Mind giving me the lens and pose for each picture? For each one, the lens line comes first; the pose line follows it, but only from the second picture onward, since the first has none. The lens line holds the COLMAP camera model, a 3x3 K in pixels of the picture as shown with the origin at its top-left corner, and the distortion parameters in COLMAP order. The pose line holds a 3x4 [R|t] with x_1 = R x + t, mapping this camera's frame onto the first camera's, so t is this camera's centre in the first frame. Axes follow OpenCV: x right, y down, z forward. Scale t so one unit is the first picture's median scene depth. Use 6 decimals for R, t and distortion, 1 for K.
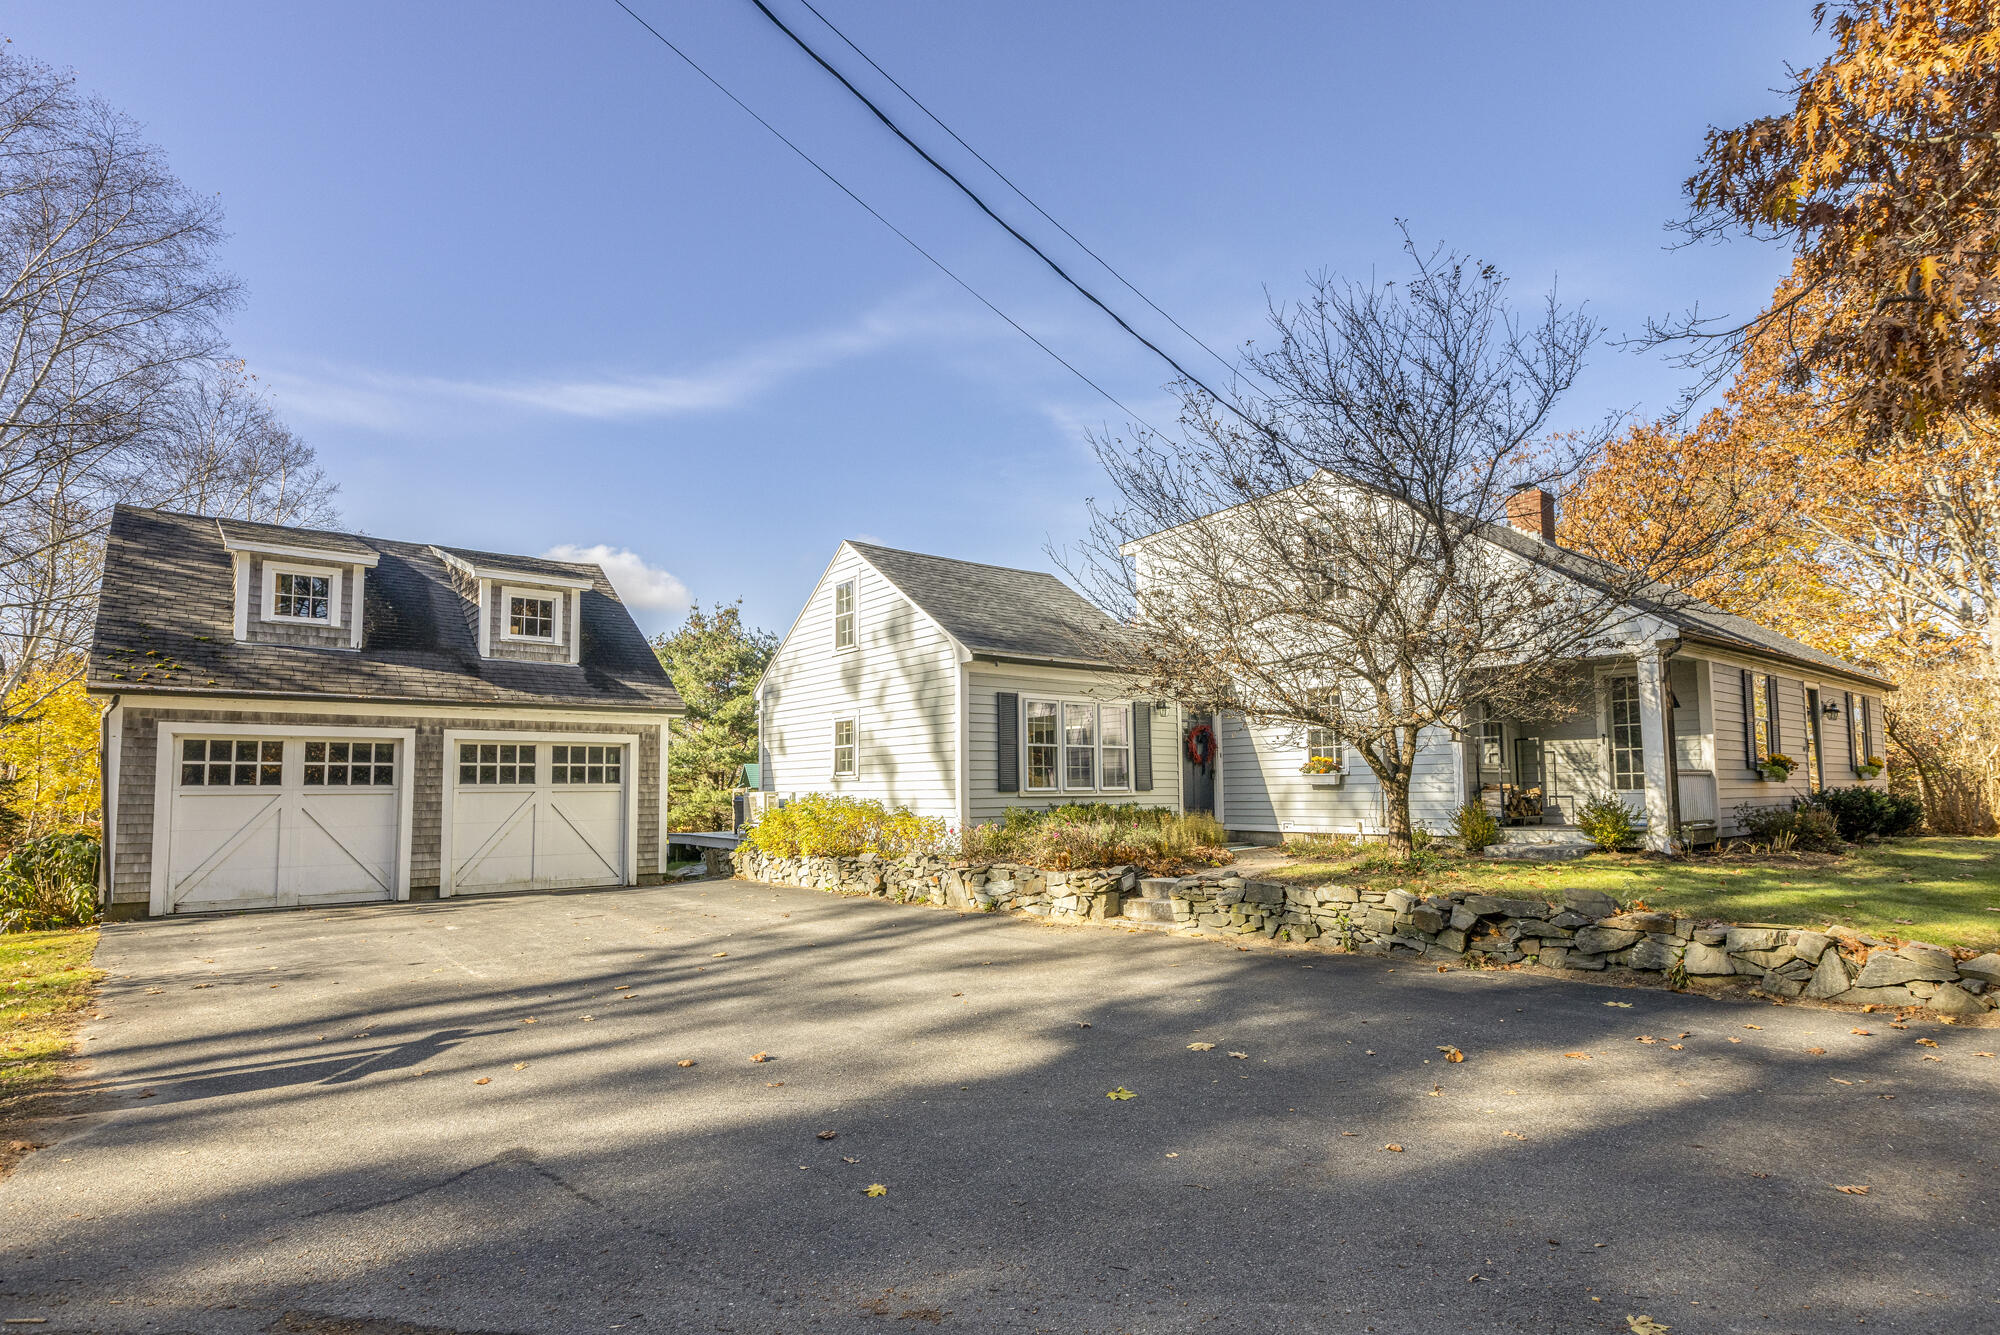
lens RADIAL K [[1019.2, 0, 1002.3], [0, 1019.2, 704.4], [0, 0, 1]] dist [0.000613, 0.001407]
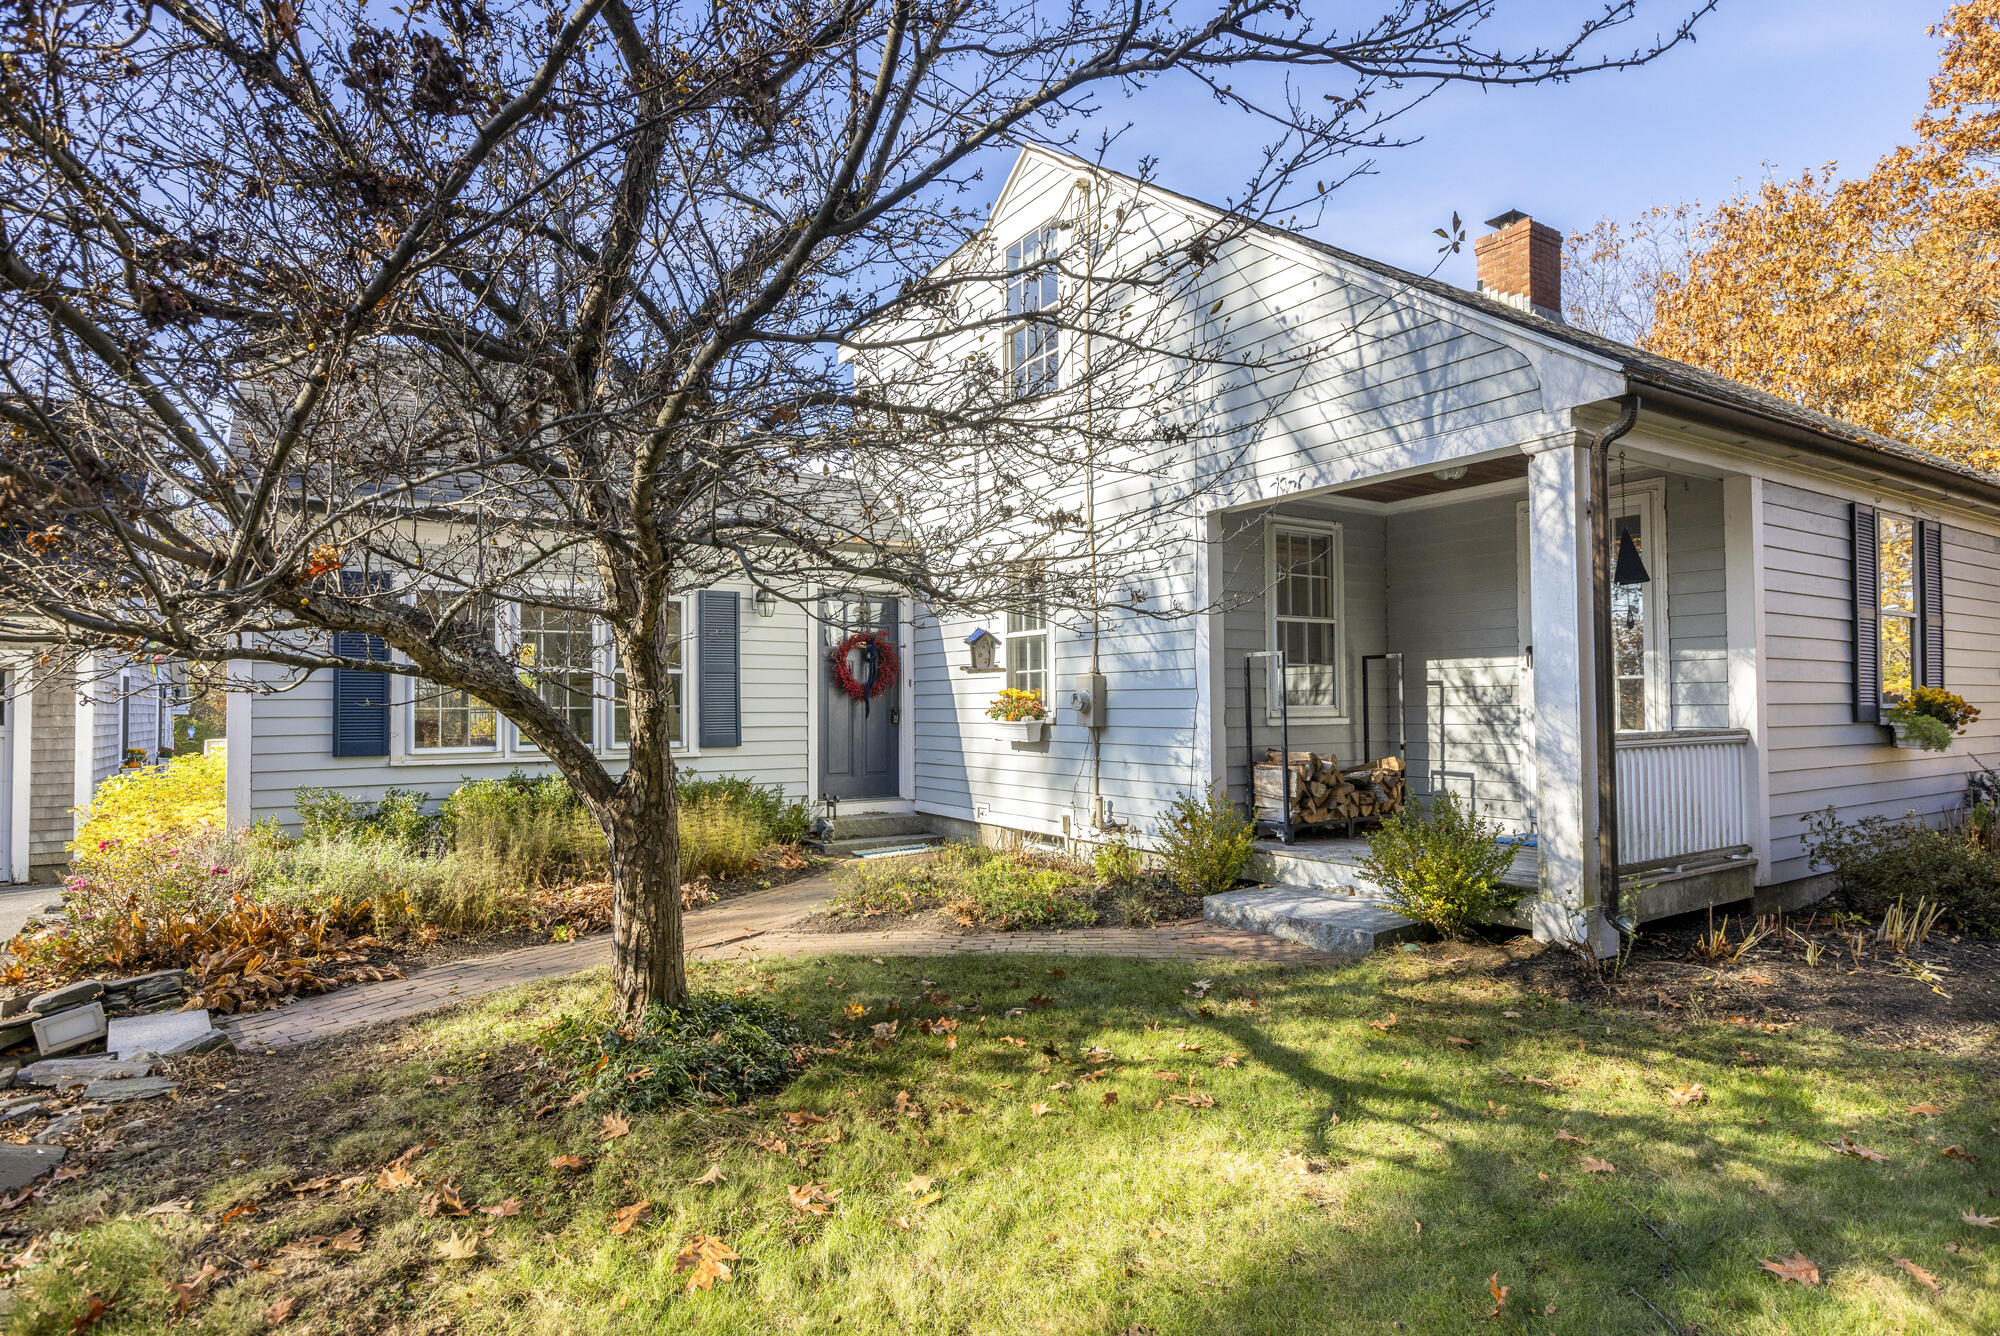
lens RADIAL K [[1073.9, 0, 1007.1], [0, 1073.9, 662.2], [0, 0, 1]] dist [-0.000528, 0.001300]
pose [[0.994700, -0.000529, -0.102821, 0.400944], [0.005262, 0.998939, 0.045759, 0.012618], [0.102688, -0.046058, 0.993647, 0.483352]]
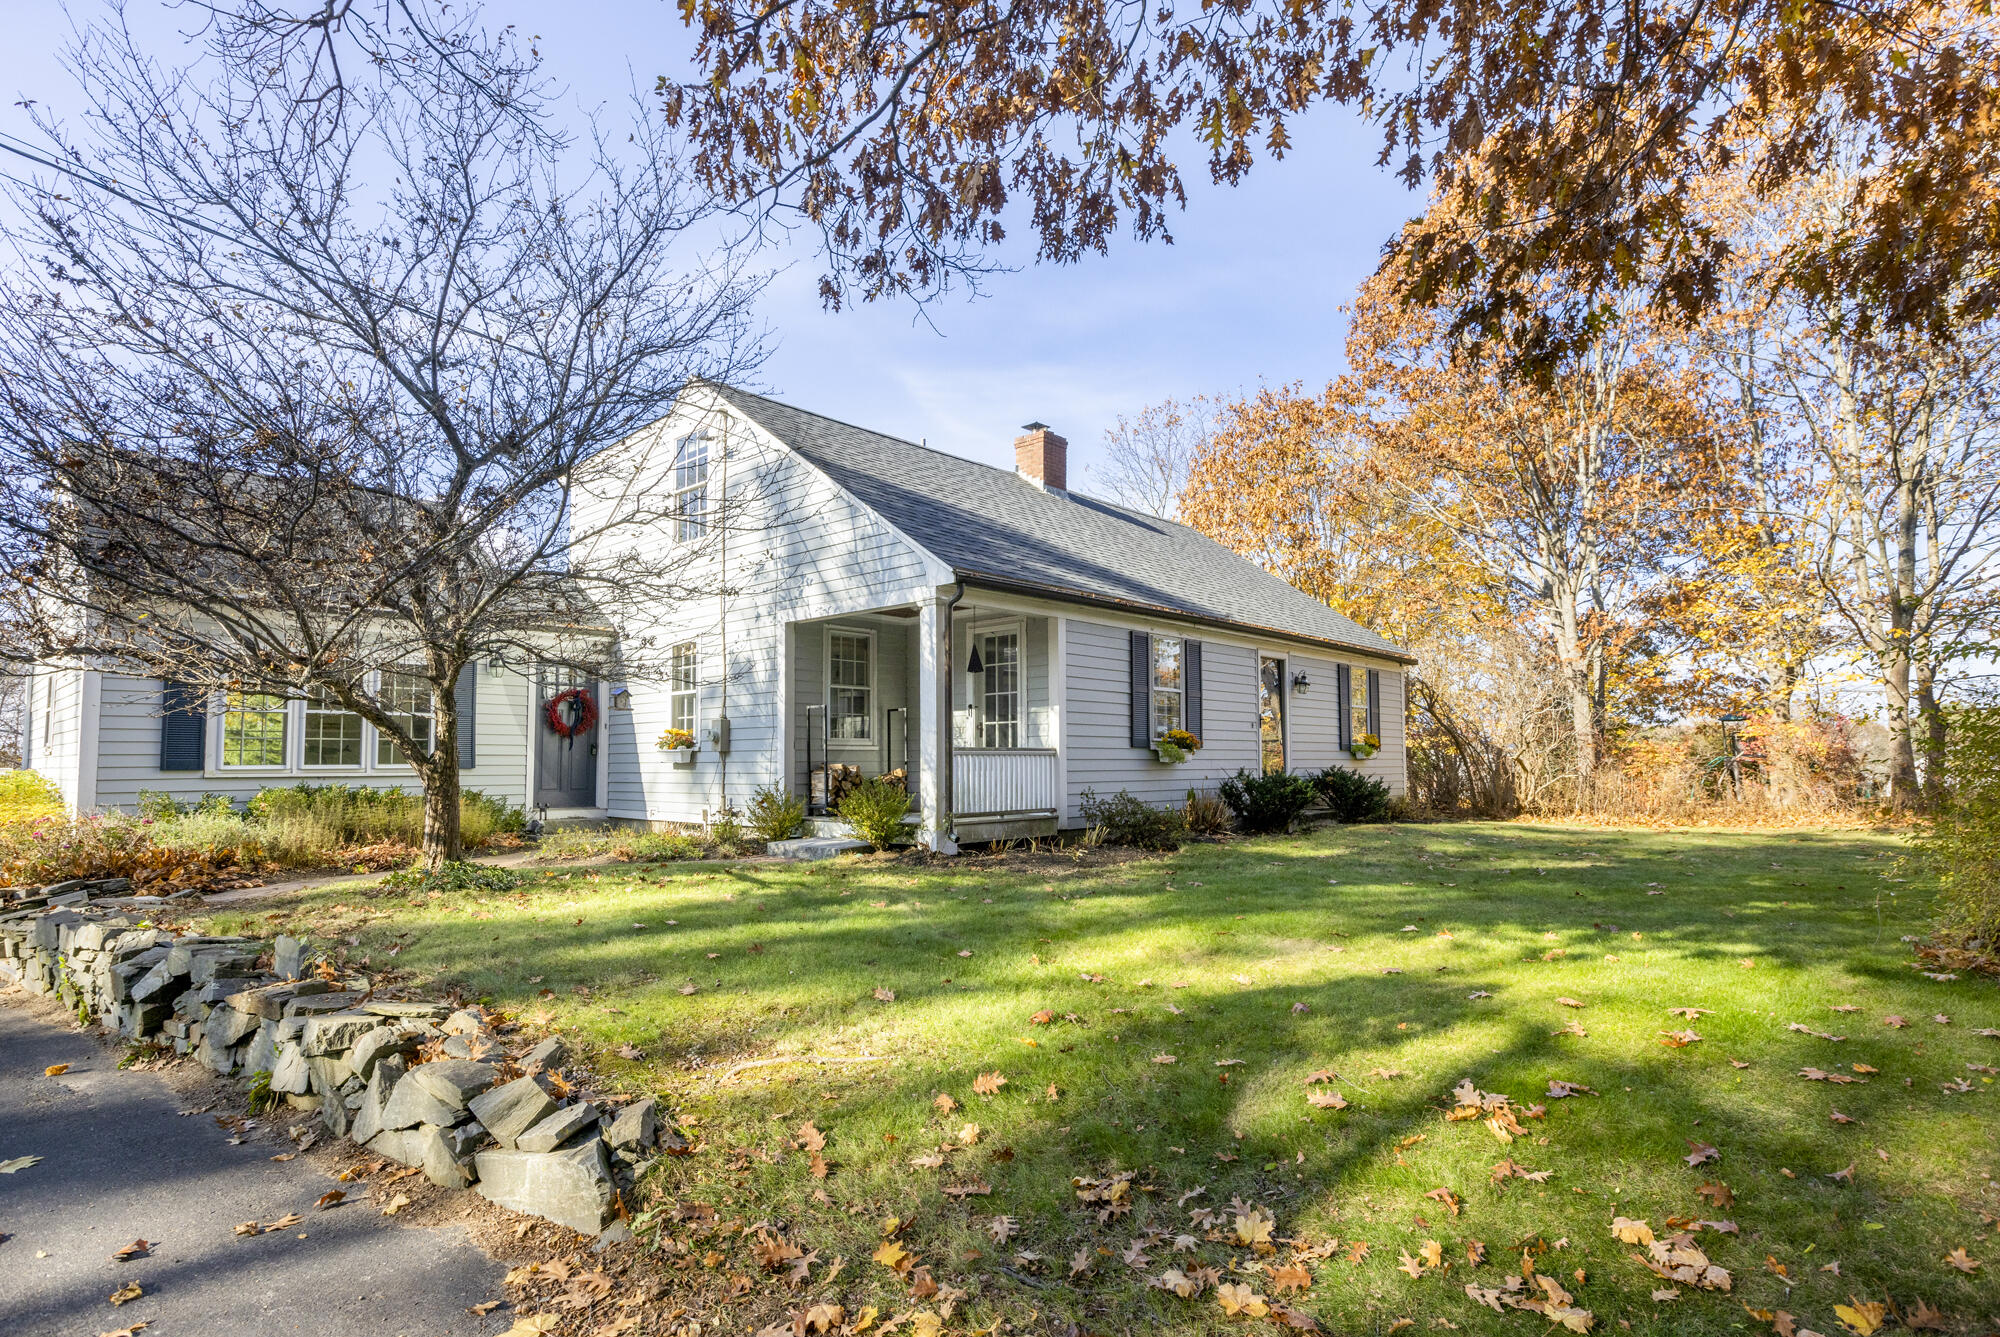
lens RADIAL K [[1019.2, 0, 999.3], [0, 1019.2, 681.7], [0, 0, 1]] dist [0.000613, 0.001407]
pose [[0.989235, 0.015848, 0.145474, 0.491804], [-0.016334, 0.999864, 0.002150, 0.008654], [-0.145421, -0.004503, 0.989360, 0.174196]]
